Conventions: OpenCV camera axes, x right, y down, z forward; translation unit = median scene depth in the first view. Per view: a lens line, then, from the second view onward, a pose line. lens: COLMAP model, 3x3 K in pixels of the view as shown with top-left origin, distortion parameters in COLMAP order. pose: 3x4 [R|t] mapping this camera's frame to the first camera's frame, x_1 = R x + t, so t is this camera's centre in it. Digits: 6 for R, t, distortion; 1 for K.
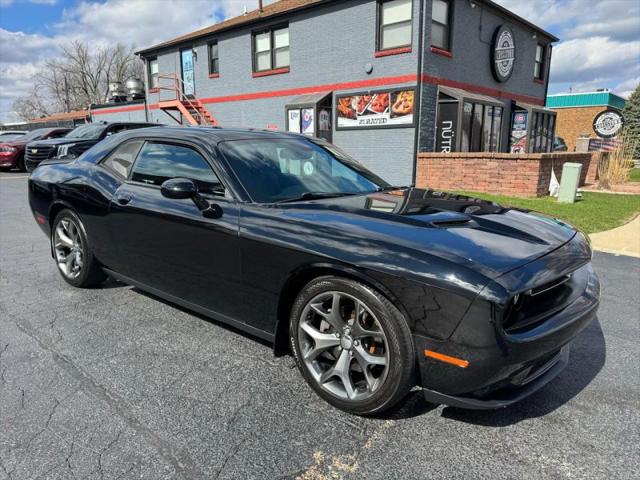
lens RADIAL K [[448.3, 0, 319.7], [0, 448.3, 247.4], [0, 0, 1]] dist [0.052008, -0.063627]
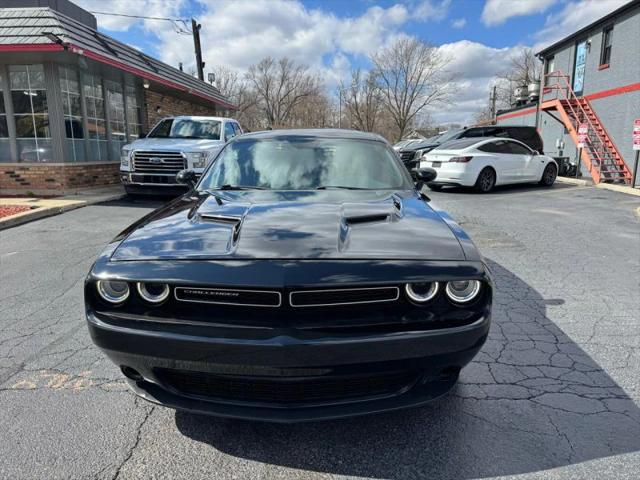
lens RADIAL K [[448.3, 0, 313.4], [0, 448.3, 243.0], [0, 0, 1]] dist [0.052008, -0.063627]
pose [[0.602647, 0.151170, -0.783559, 0.221163], [-0.166223, 0.984136, 0.062021, -0.018255], [0.780504, 0.092869, 0.618214, 0.104099]]
